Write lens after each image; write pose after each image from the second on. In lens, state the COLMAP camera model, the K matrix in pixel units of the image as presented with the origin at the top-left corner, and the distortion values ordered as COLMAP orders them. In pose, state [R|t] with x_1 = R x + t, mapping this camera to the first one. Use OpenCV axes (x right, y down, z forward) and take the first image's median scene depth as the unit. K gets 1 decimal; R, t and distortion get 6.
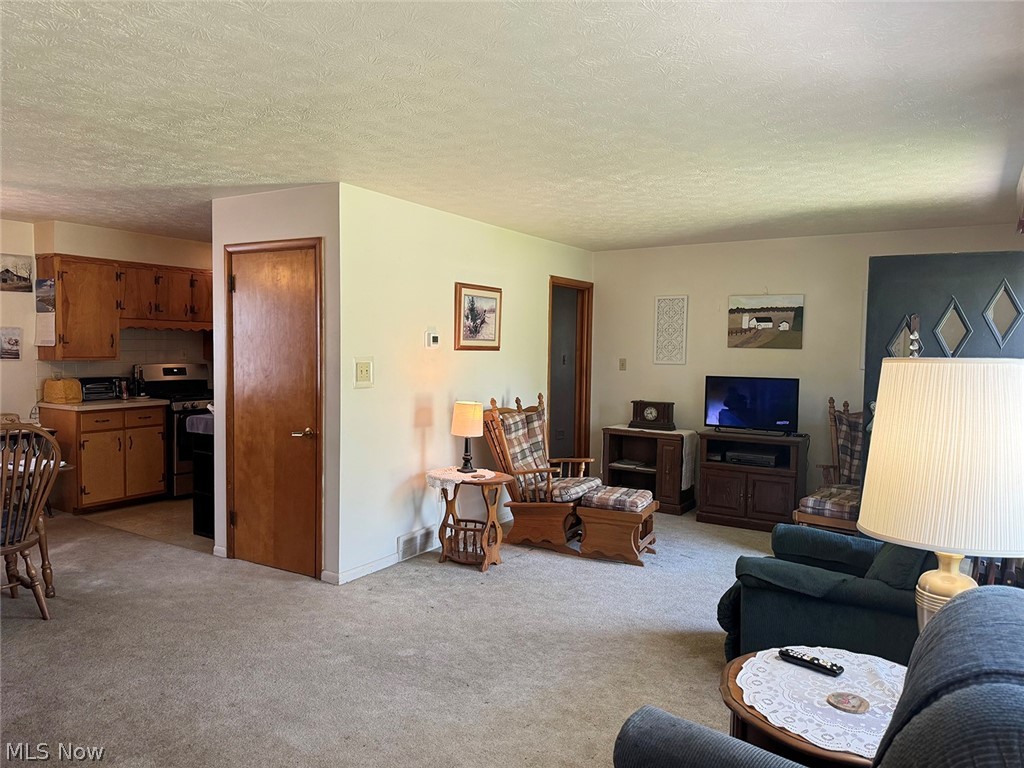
lens RADIAL K [[722.6, 0, 510.8], [0, 722.6, 383.5], [0, 0, 1]] dist [-0.001404, -0.001186]
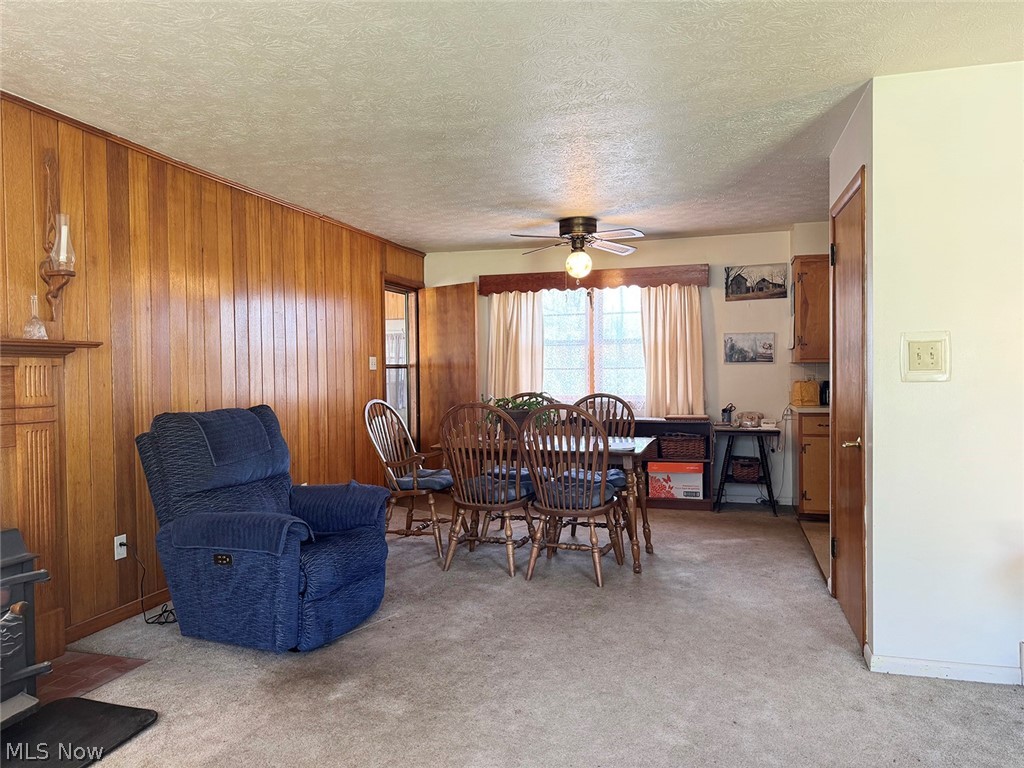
lens RADIAL K [[722.6, 0, 517.9], [0, 722.6, 382.5], [0, 0, 1]] dist [-0.001404, -0.001186]
pose [[0.279748, 0.003056, -0.960069, 0.226598], [-0.039847, 0.999170, -0.008430, 0.019762], [0.959246, 0.040614, 0.279637, 0.344153]]
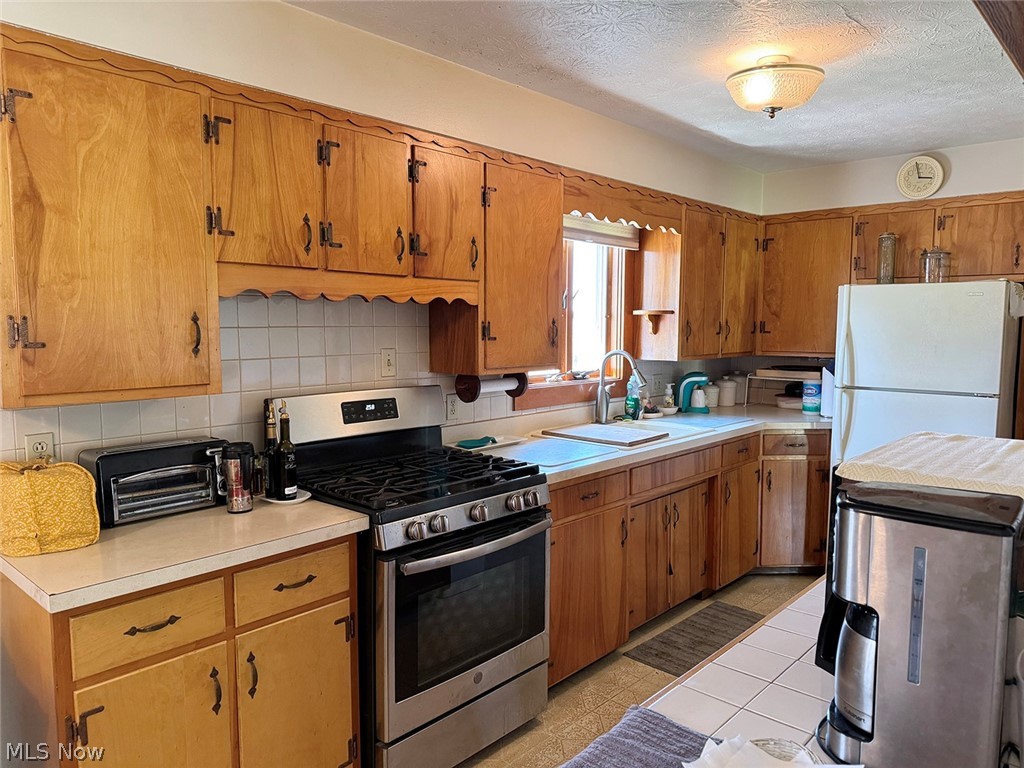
lens RADIAL K [[722.6, 0, 518.3], [0, 722.6, 384.2], [0, 0, 1]] dist [-0.001404, -0.001186]
pose [[0.983891, 0.000123, -0.178770, -0.373675], [0.005323, 0.999536, 0.029979, -0.048278], [0.178690, -0.030448, 0.983434, 0.747079]]
